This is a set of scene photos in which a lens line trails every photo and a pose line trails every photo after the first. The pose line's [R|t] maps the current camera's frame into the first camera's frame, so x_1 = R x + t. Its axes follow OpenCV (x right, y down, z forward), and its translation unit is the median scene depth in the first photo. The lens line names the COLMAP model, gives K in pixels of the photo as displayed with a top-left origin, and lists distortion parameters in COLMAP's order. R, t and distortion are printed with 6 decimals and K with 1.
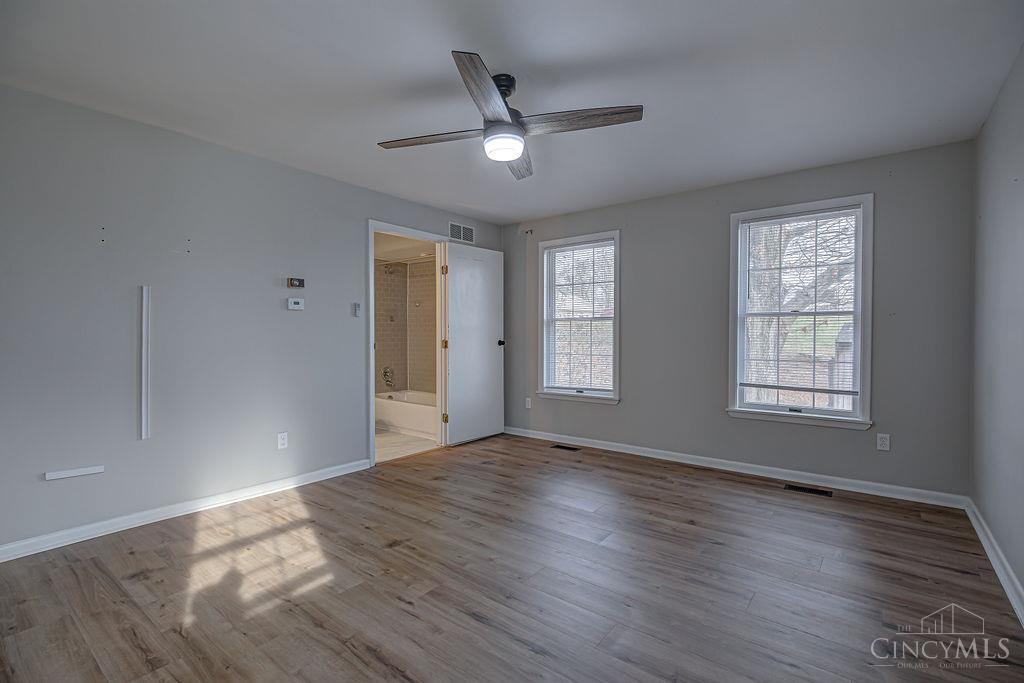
lens RADIAL K [[471.4, 0, 512.8], [0, 471.4, 338.1], [0, 0, 1]] dist [-0.003952, -0.000140]
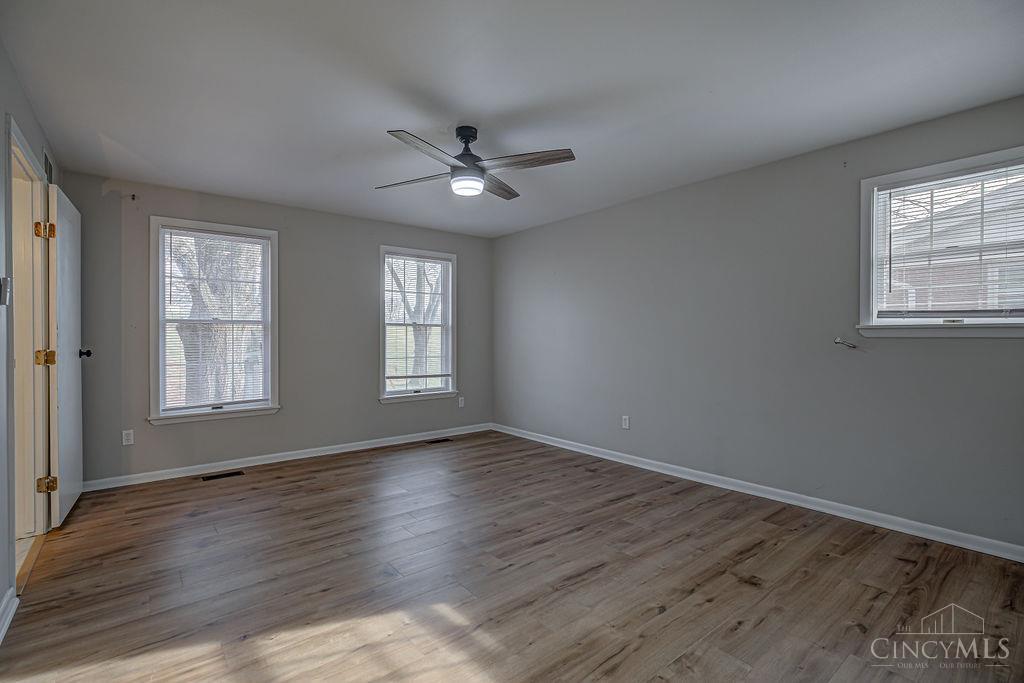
lens RADIAL K [[471.4, 0, 512.8], [0, 471.4, 338.1], [0, 0, 1]] dist [-0.003952, -0.000140]
pose [[0.220156, 0.000240, 0.975465, -0.931120], [0.011447, 0.999930, -0.002829, -0.004401], [-0.975397, 0.011789, 0.220138, 0.491433]]
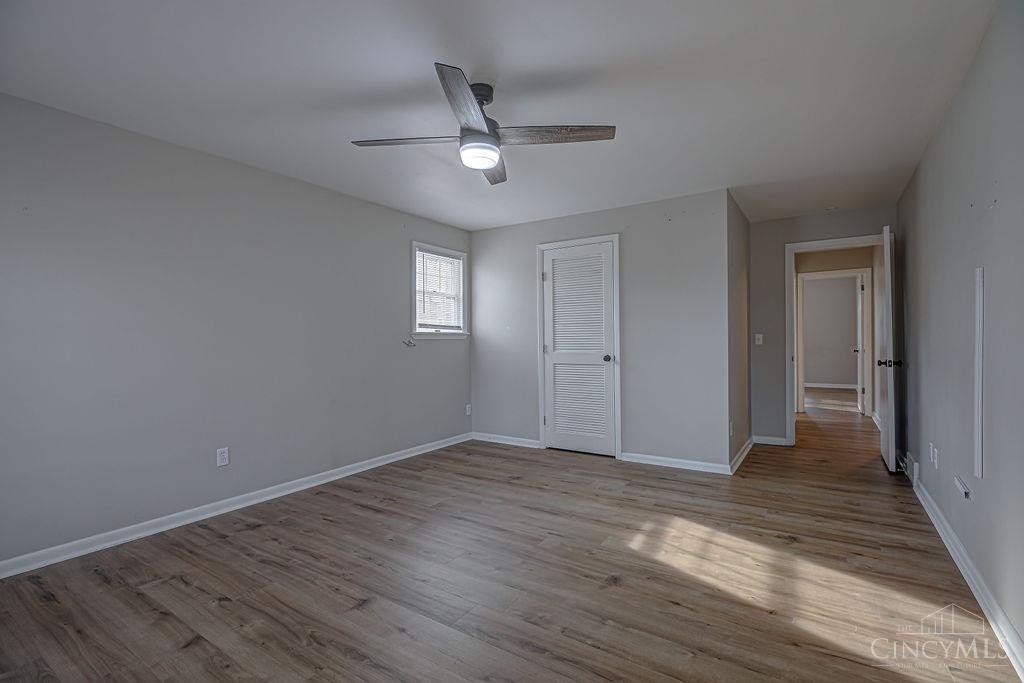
lens RADIAL K [[467.0, 0, 512.0], [0, 467.0, 341.5], [0, 0, 1]] dist [-0.002609, 0.000087]
pose [[-0.996877, 0.013067, -0.077882, -0.003948], [0.011728, 0.999776, 0.017633, -0.018128], [0.078095, 0.016664, -0.996807, 1.586716]]
